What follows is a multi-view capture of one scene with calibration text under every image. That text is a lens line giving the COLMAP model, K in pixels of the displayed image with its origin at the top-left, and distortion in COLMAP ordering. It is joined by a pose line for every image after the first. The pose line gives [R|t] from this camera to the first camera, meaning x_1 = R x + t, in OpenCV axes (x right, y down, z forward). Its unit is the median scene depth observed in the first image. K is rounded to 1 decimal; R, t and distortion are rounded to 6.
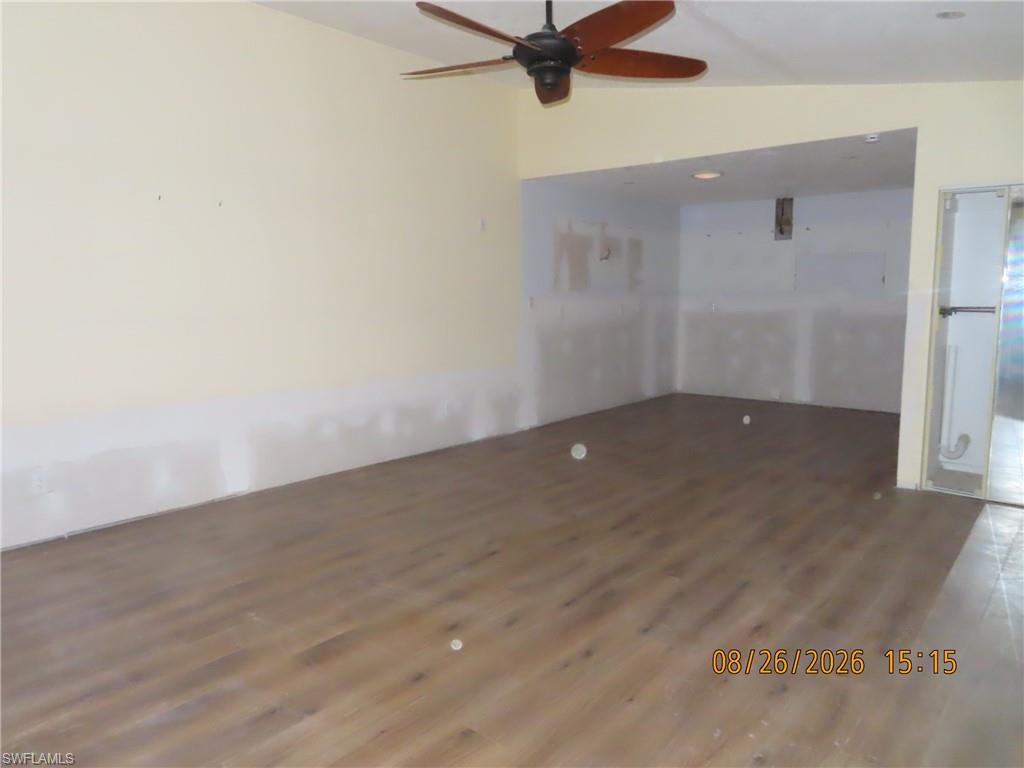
lens RADIAL K [[735.8, 0, 512.0], [0, 735.8, 384.0], [0, 0, 1]] dist [-0.001357, 0.000201]
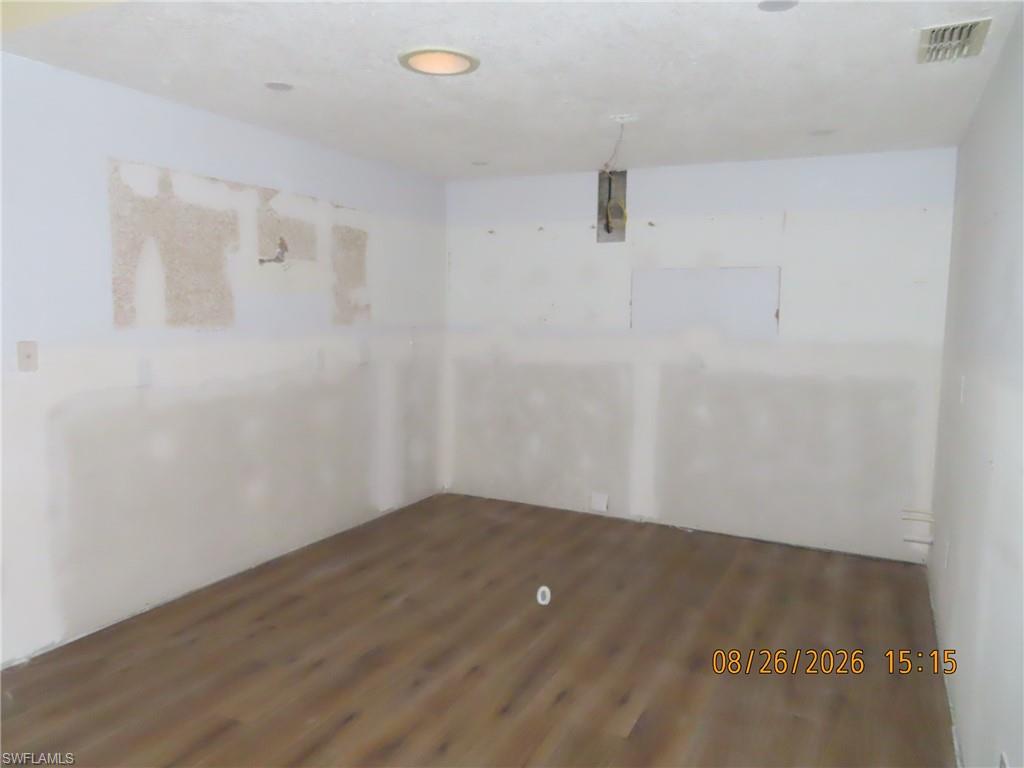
lens RADIAL K [[735.8, 0, 512.0], [0, 735.8, 384.0], [0, 0, 1]] dist [-0.001357, 0.000201]
pose [[0.975546, 0.001496, 0.219792, 0.163928], [0.003421, 0.999752, -0.021989, -0.070306], [-0.219770, 0.022203, 0.975299, 0.450013]]
